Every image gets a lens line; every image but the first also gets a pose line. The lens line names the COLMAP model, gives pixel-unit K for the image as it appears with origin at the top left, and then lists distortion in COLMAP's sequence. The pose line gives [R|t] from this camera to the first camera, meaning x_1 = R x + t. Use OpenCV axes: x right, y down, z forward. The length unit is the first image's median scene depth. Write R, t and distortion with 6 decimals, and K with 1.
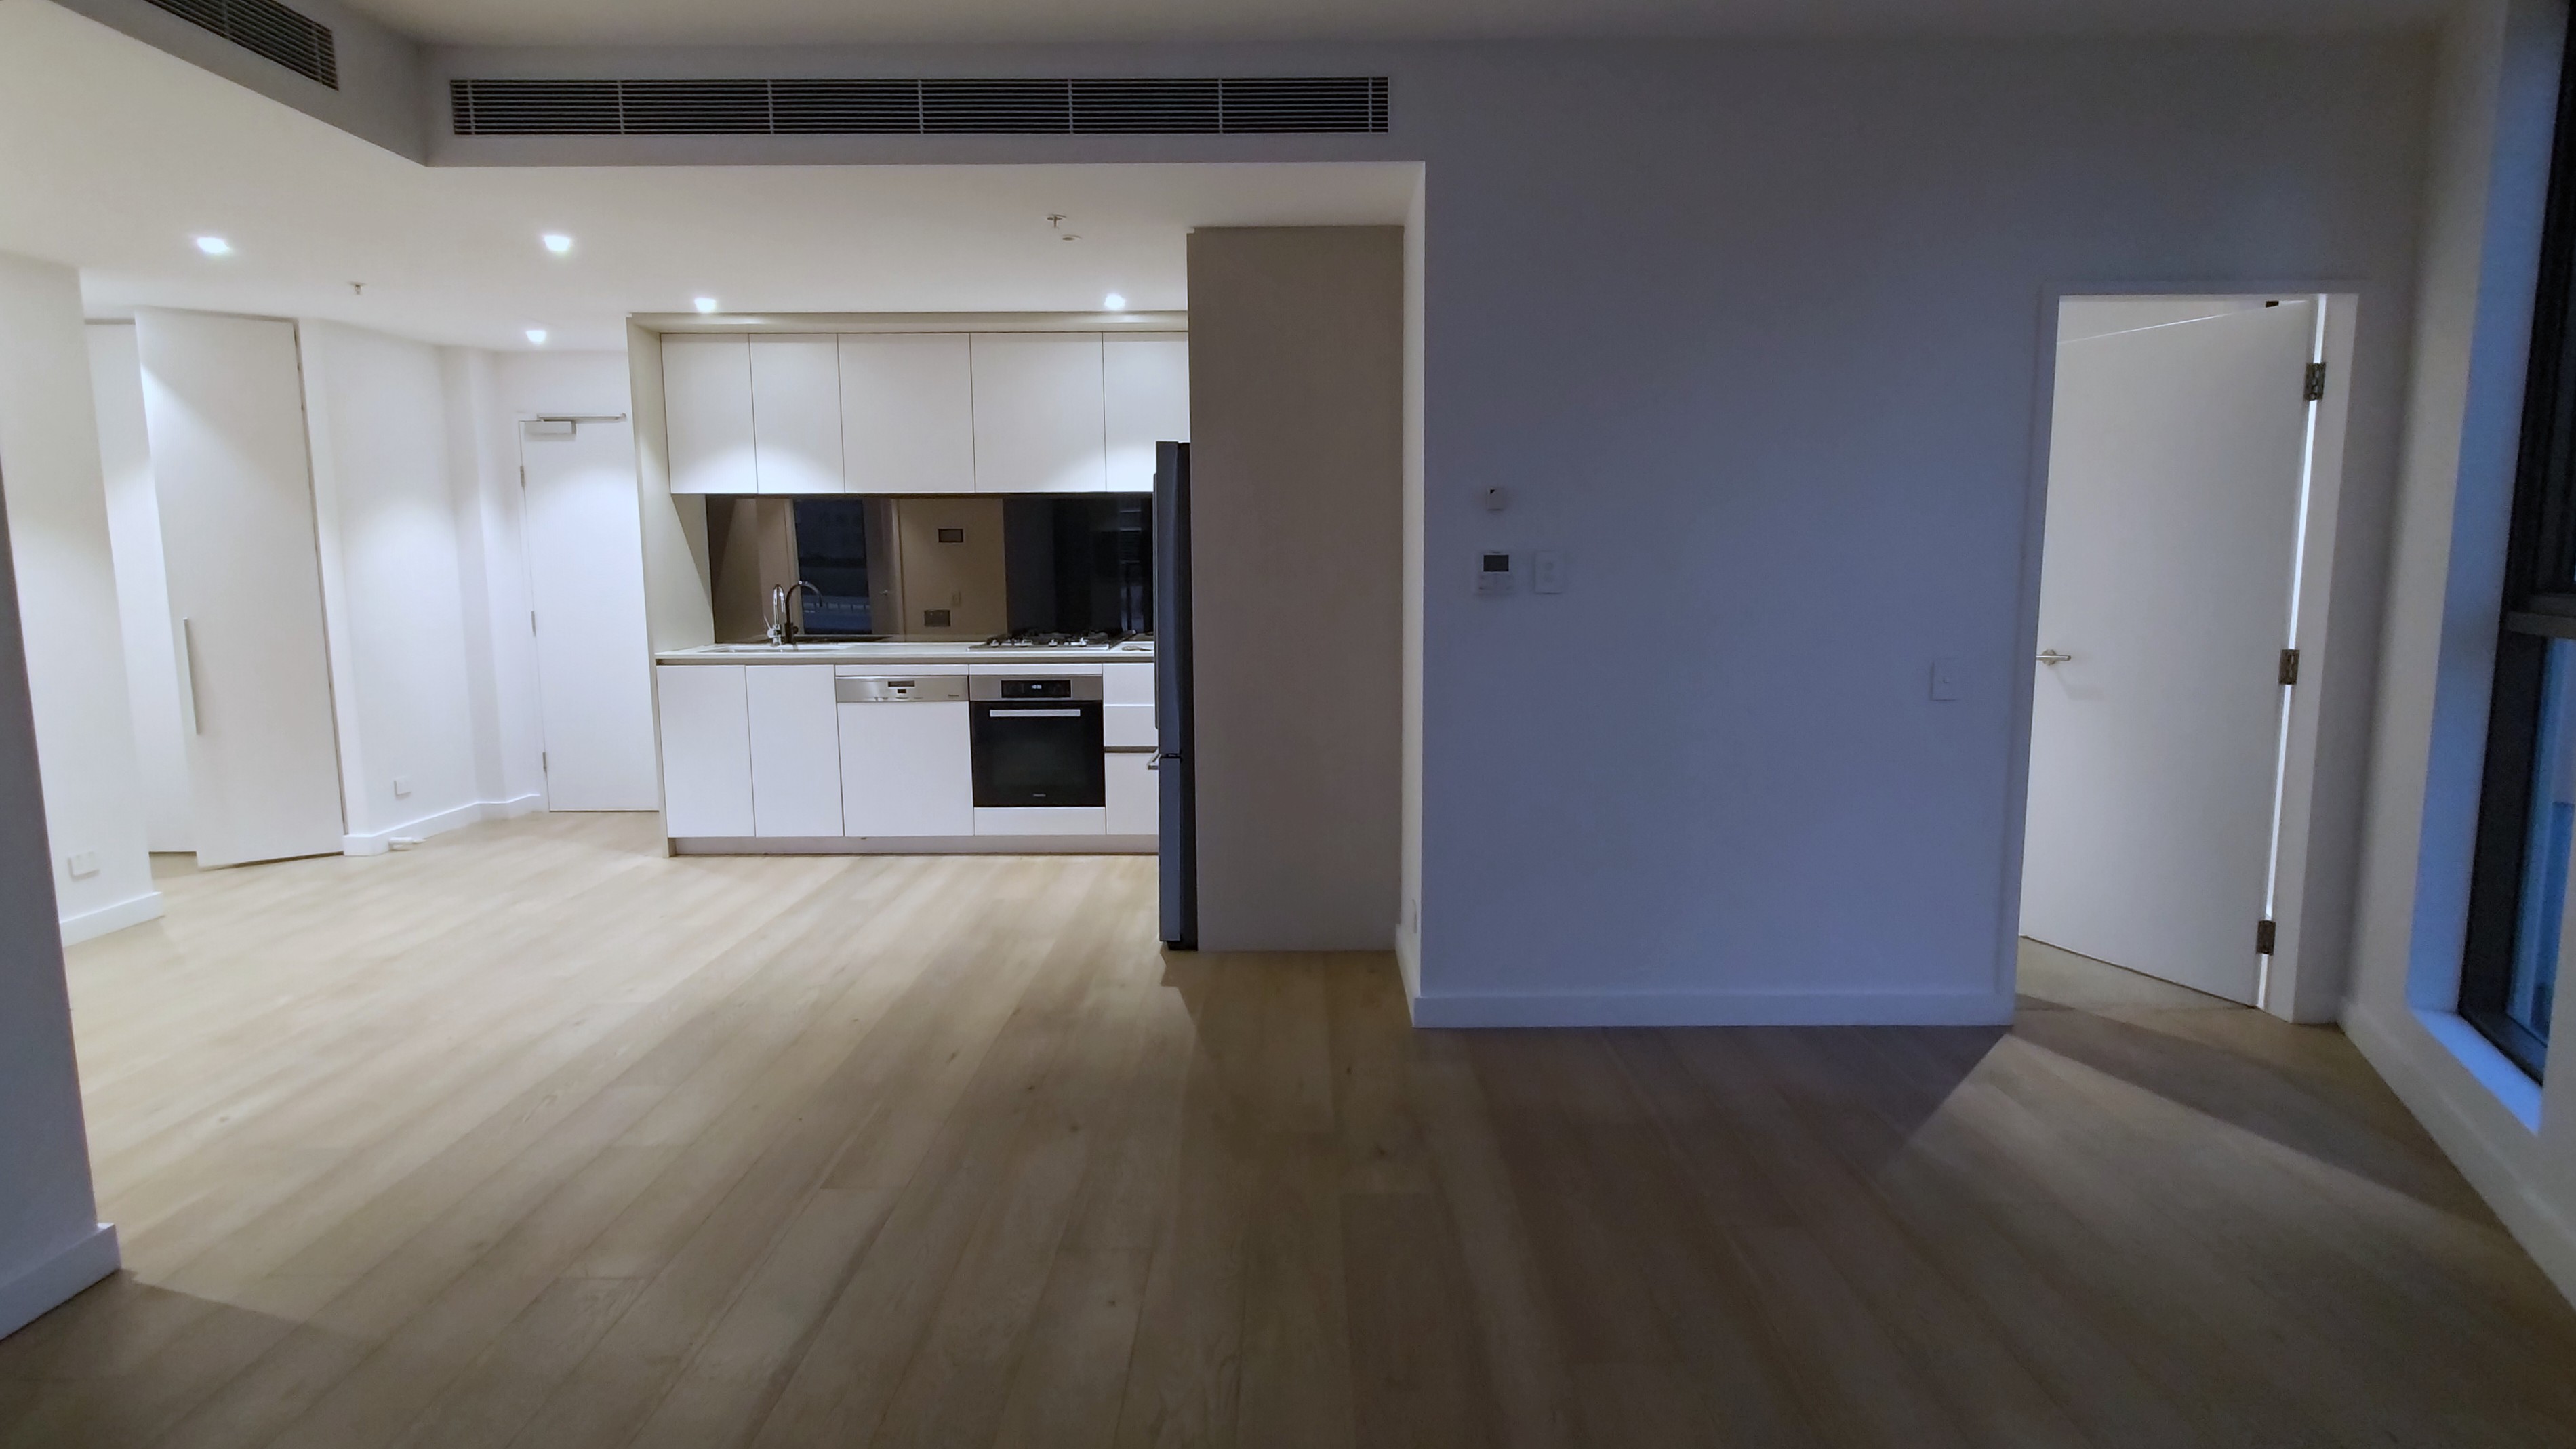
lens RADIAL K [[1271.1, 0, 1274.1], [0, 1271.1, 726.4], [0, 0, 1]] dist [0.009417, 0.000218]
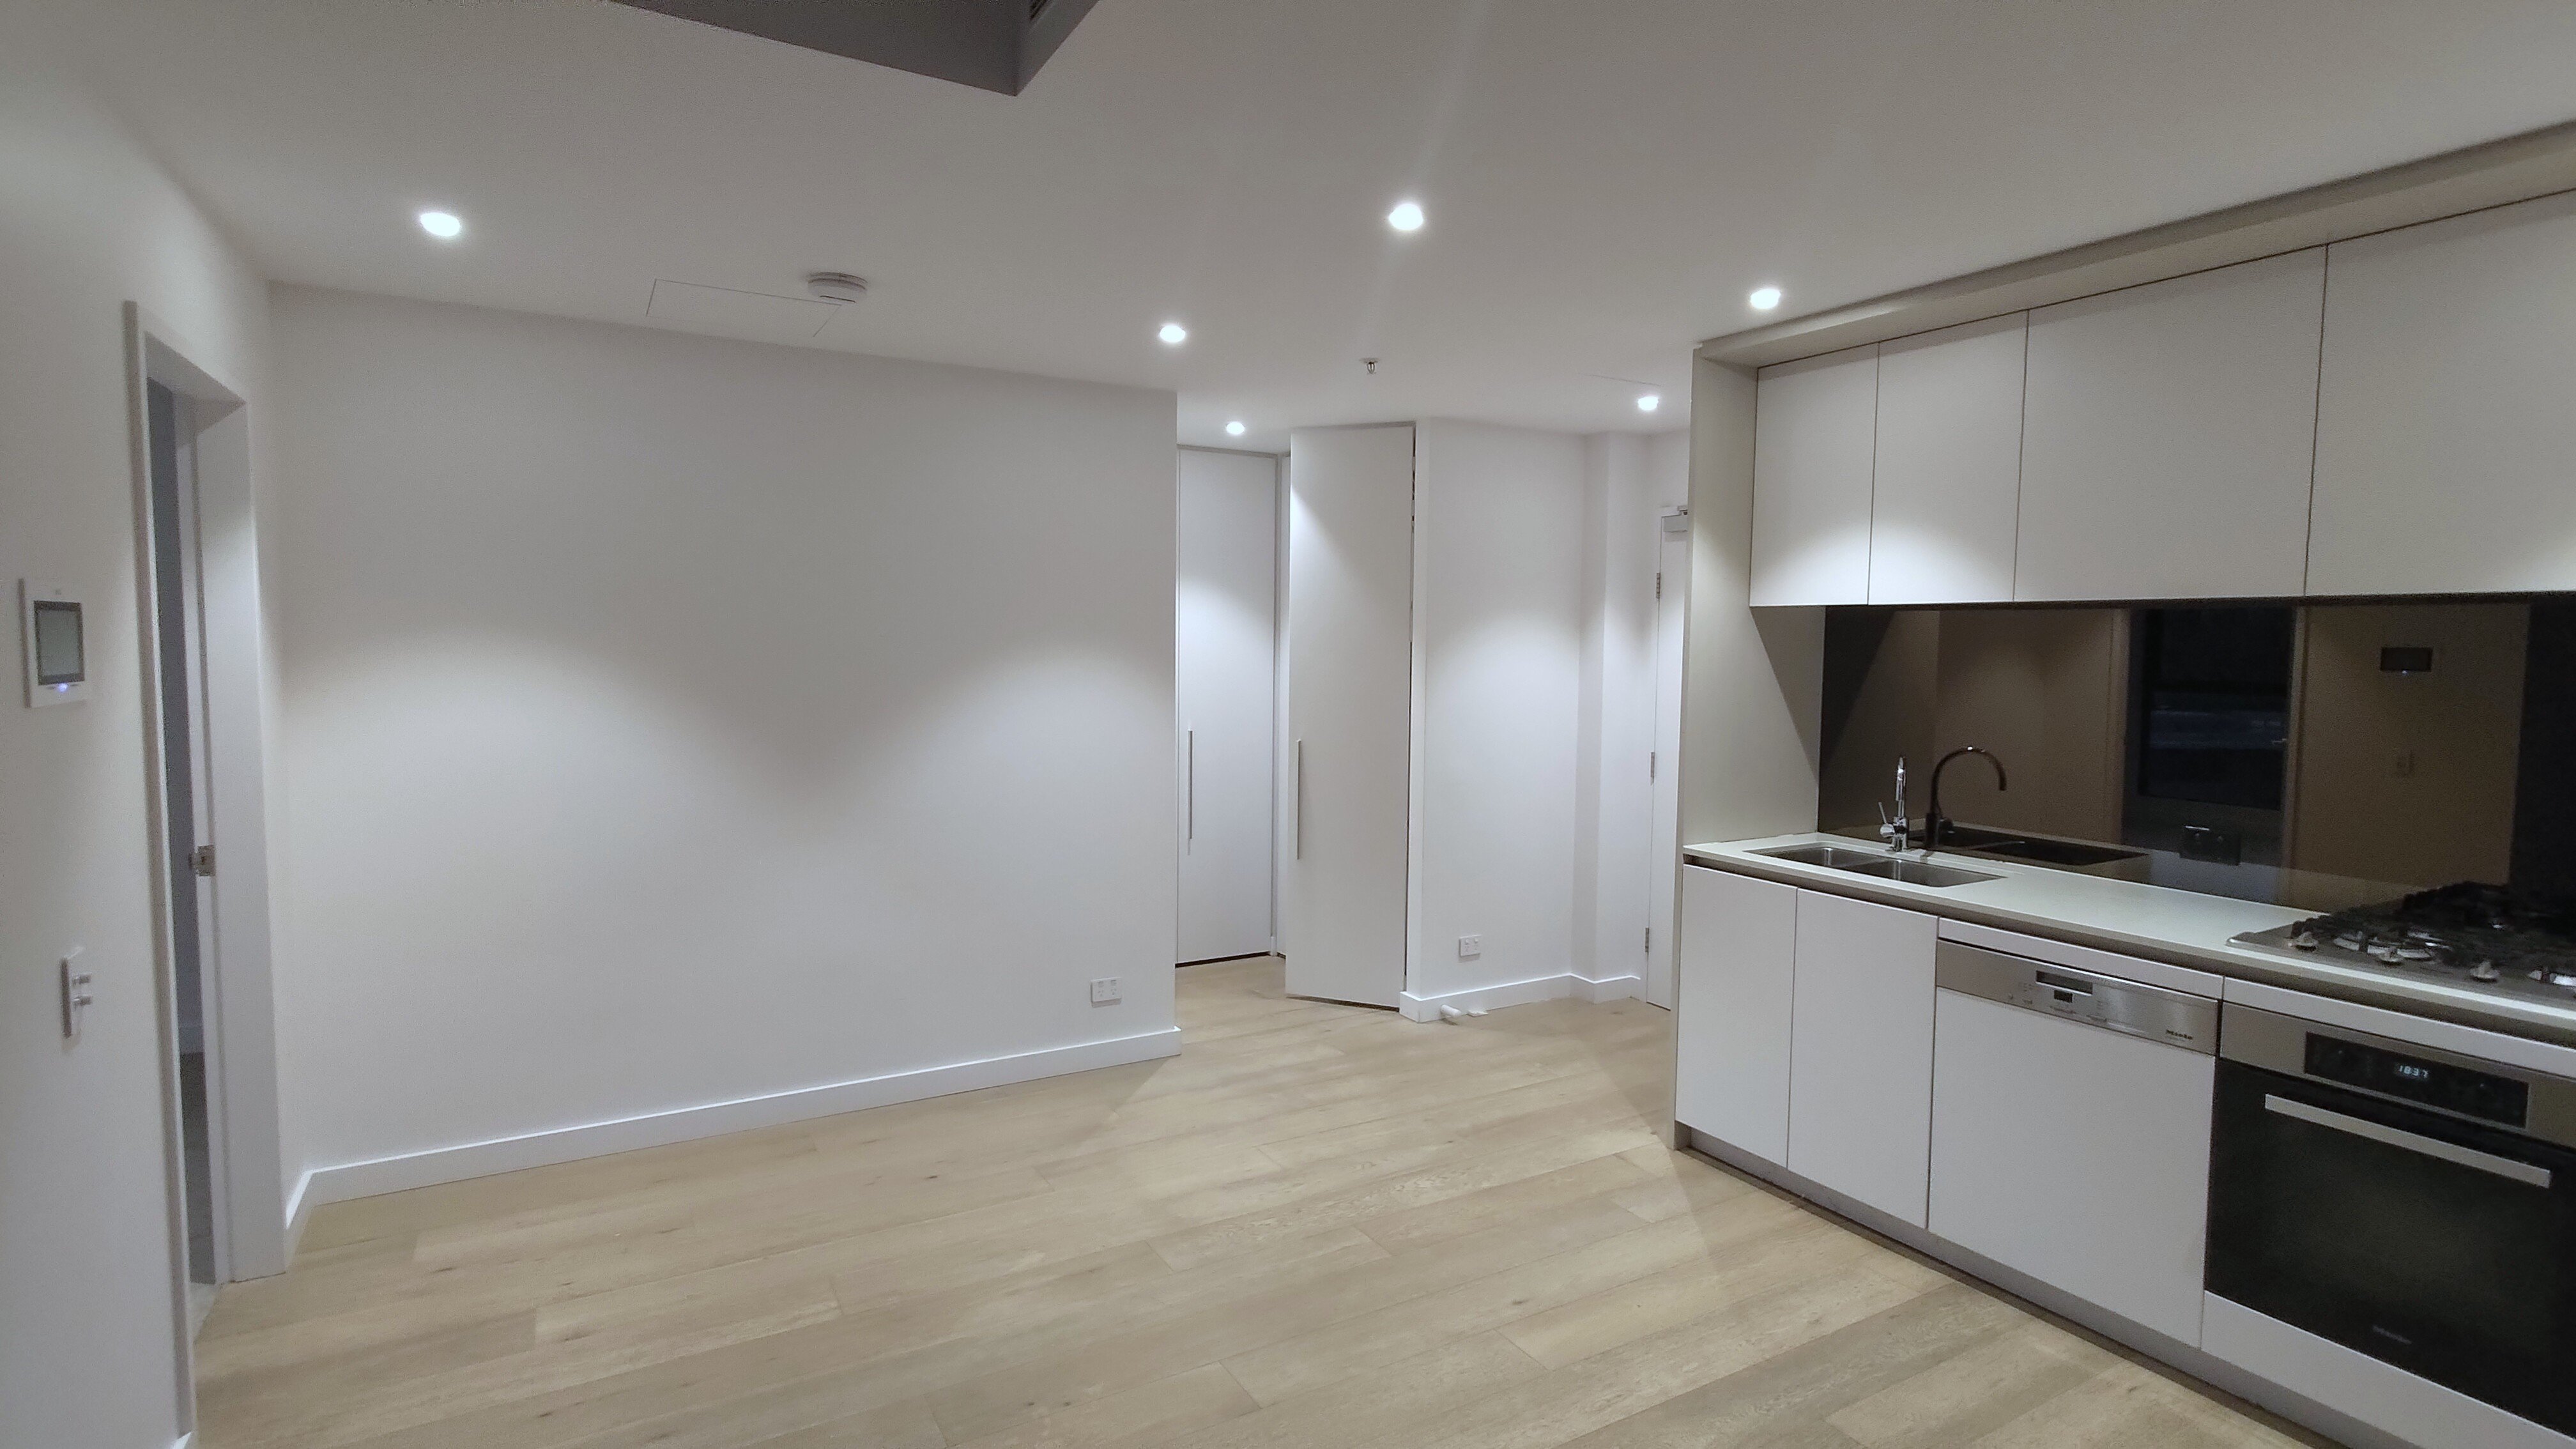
lens RADIAL K [[1271.3, 0, 1274.1], [0, 1271.3, 726.4], [0, 0, 1]] dist [0.009417, 0.000218]
pose [[0.517350, 0.070304, -0.852881, -0.033737], [-0.133689, 0.991023, 0.000597, -0.089637], [0.845267, 0.113712, 0.522104, 0.459585]]
